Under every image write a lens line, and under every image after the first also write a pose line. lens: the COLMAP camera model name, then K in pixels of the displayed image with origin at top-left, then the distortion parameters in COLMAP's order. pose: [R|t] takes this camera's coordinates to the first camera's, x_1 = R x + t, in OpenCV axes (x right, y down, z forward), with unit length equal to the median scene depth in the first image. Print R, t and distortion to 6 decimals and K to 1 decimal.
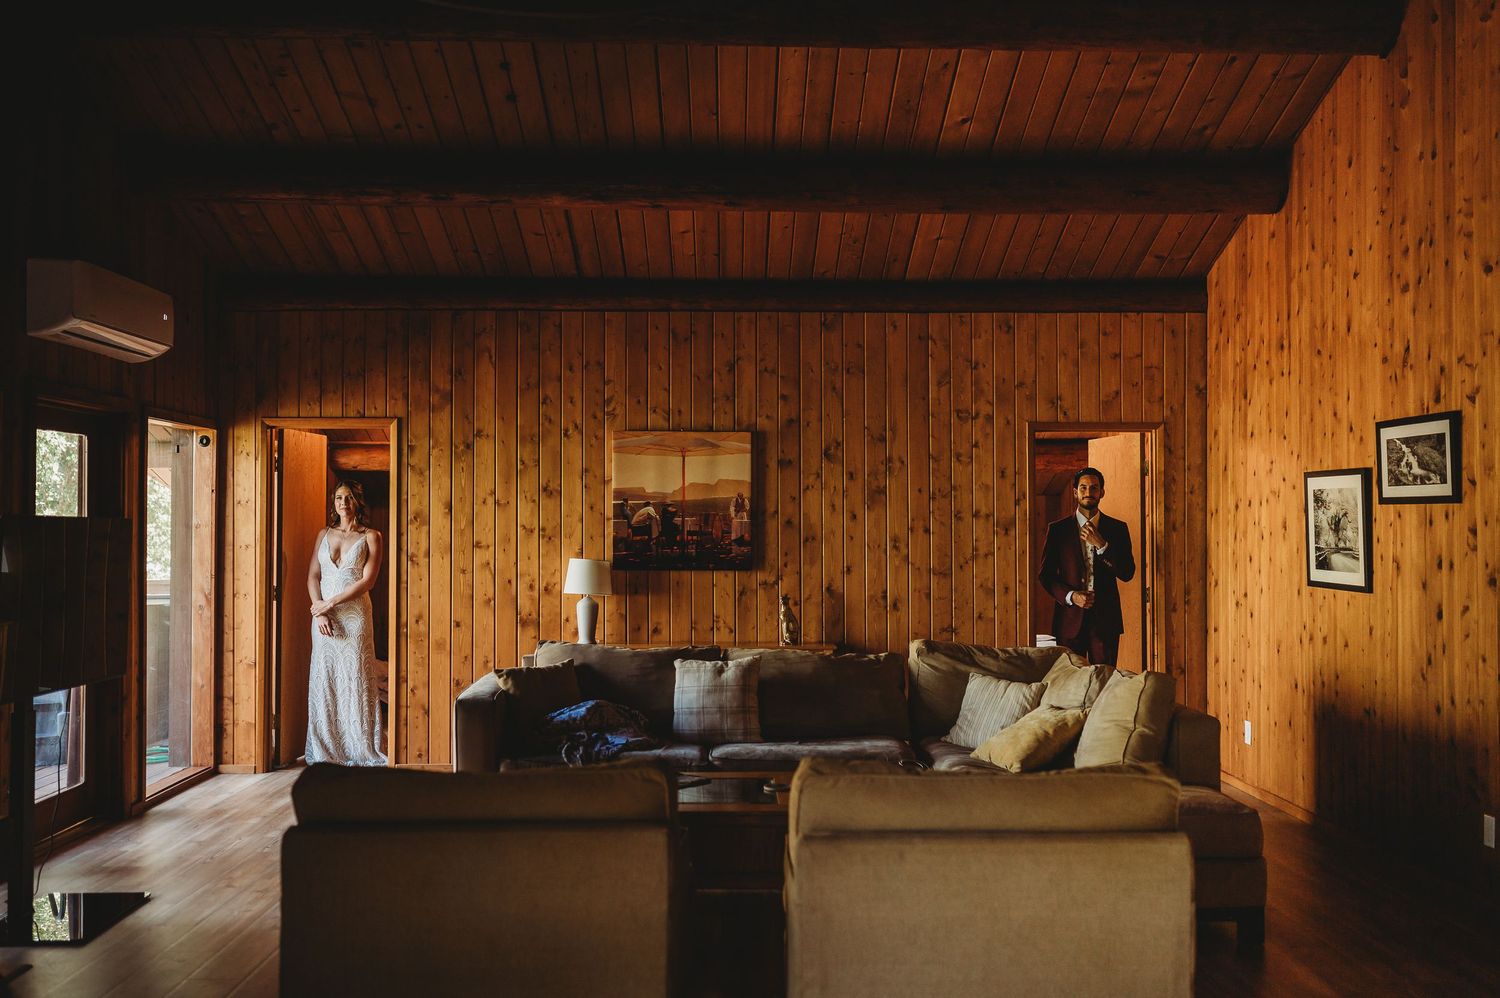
lens RADIAL K [[1491.1, 0, 746.8], [0, 1491.1, 500.1], [0, 0, 1]] dist [-0.003392, 0.023284]
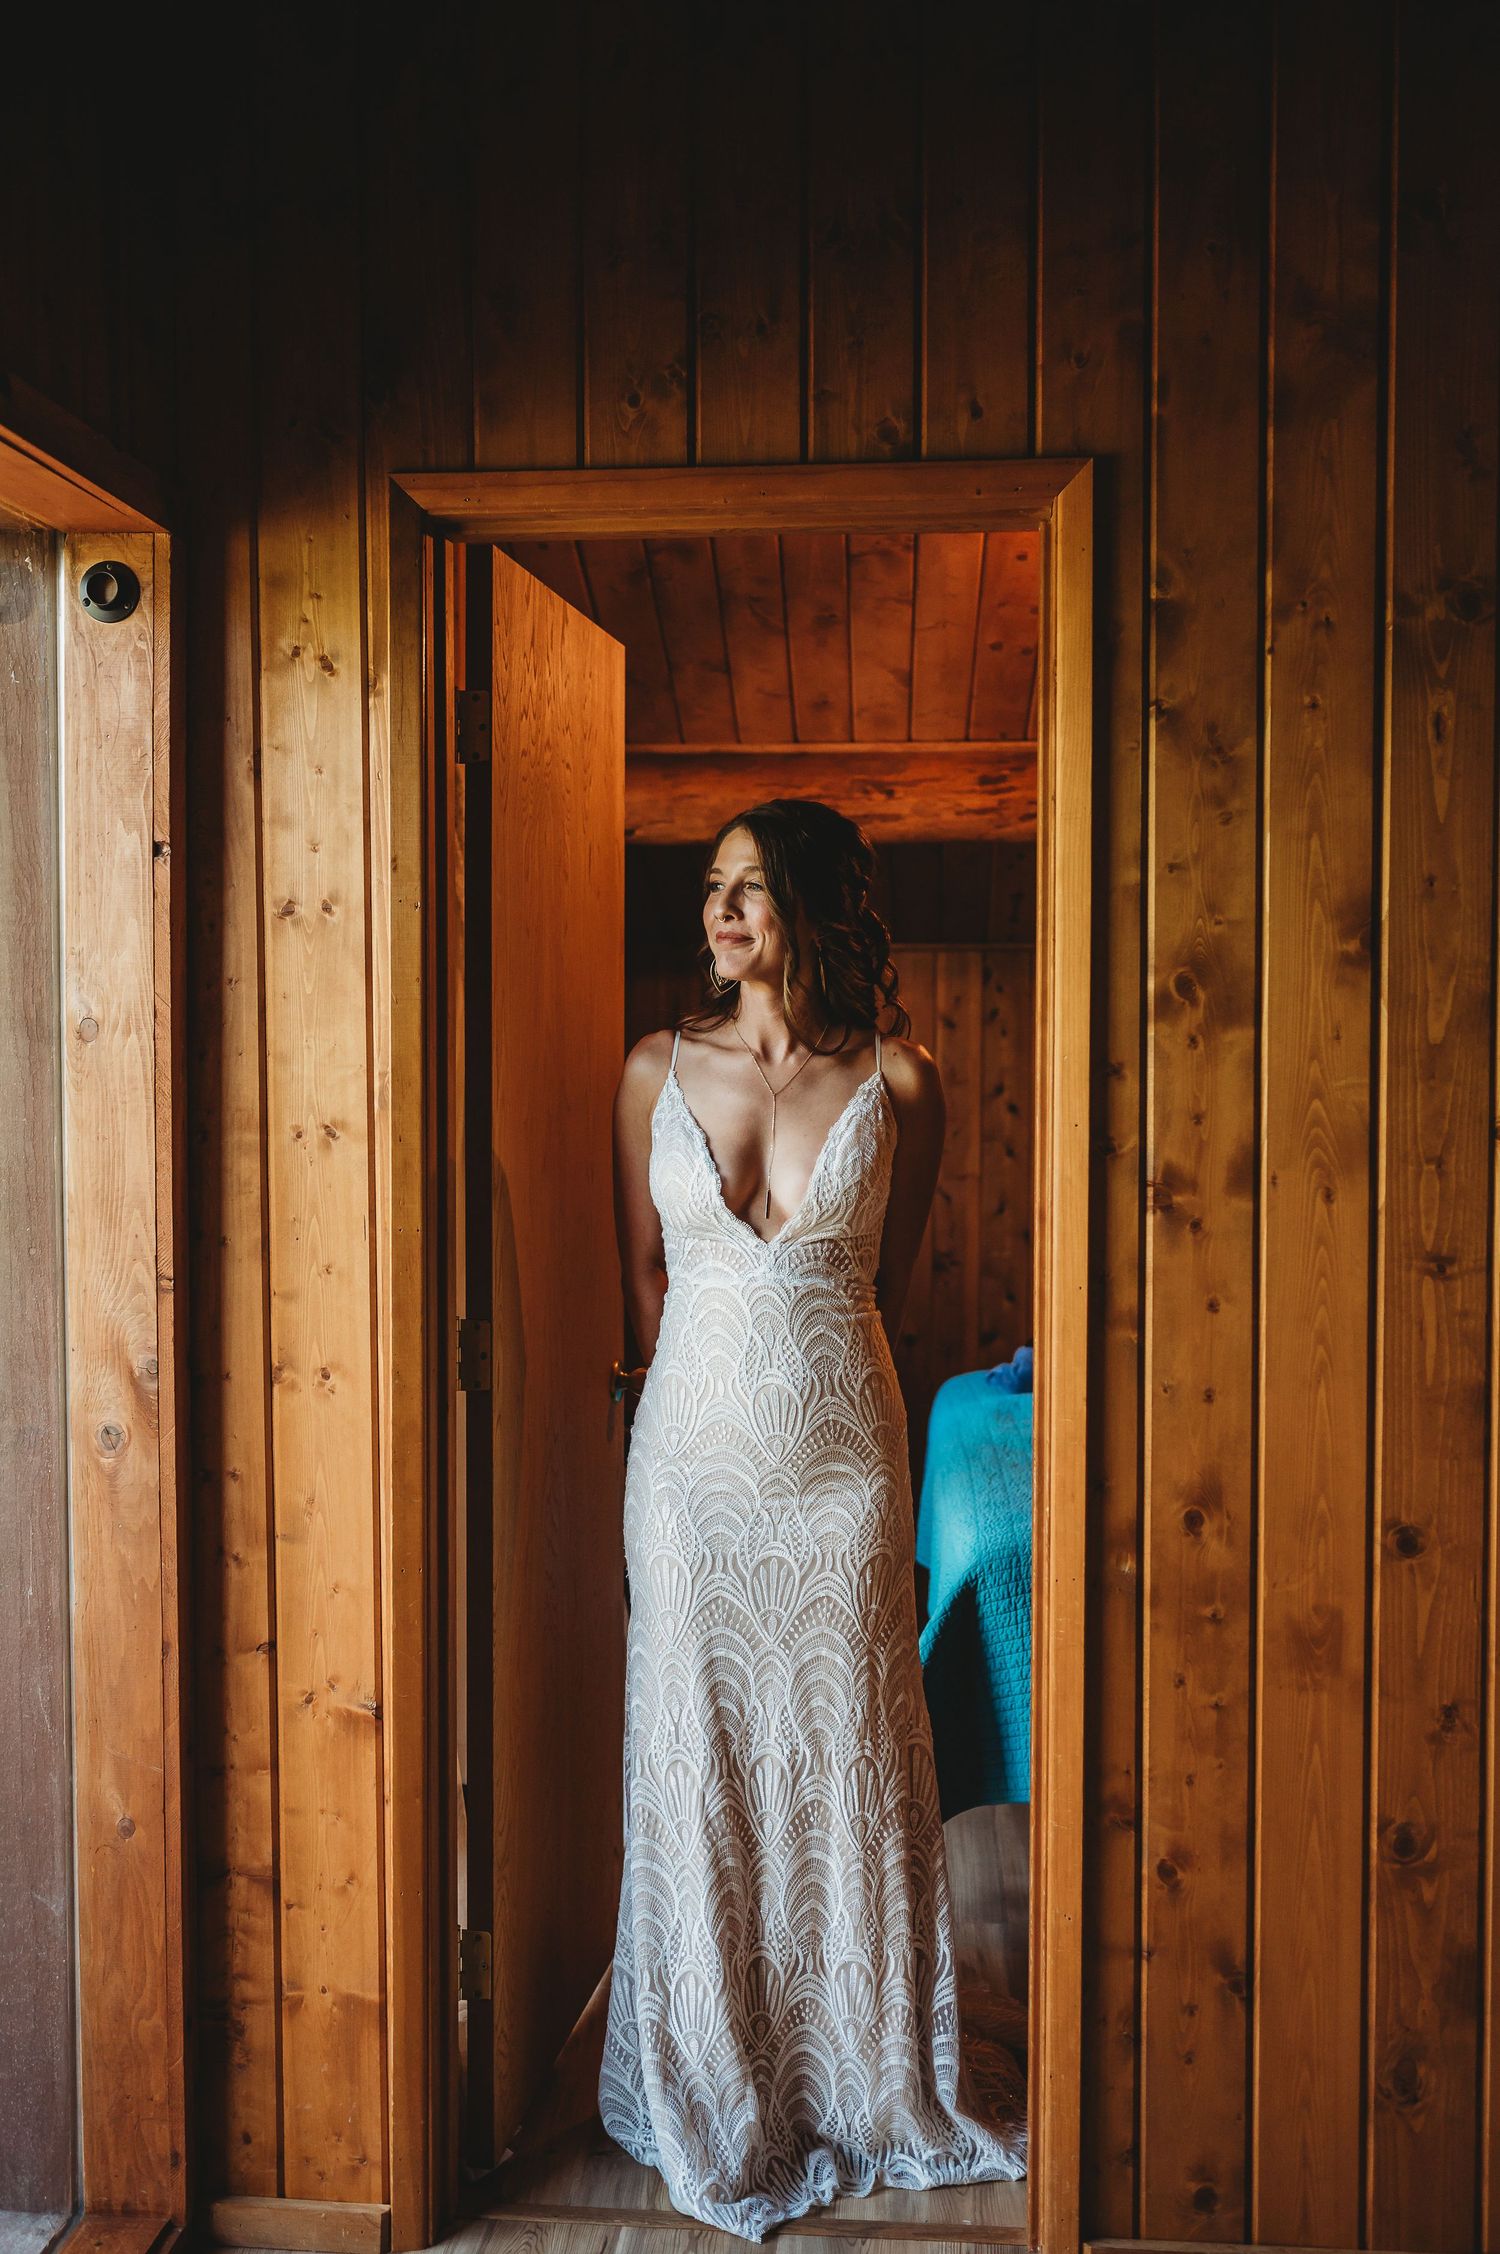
lens RADIAL K [[2240.6, 0, 749.8], [0, 2240.6, 1113.3], [0, 0, 1]] dist [-0.003392, 0.023284]
pose [[0.994056, 0.002501, -0.108840, -0.246665], [0.003805, 0.998327, 0.057696, 0.011495], [0.108802, -0.057767, 0.992384, 0.708346]]
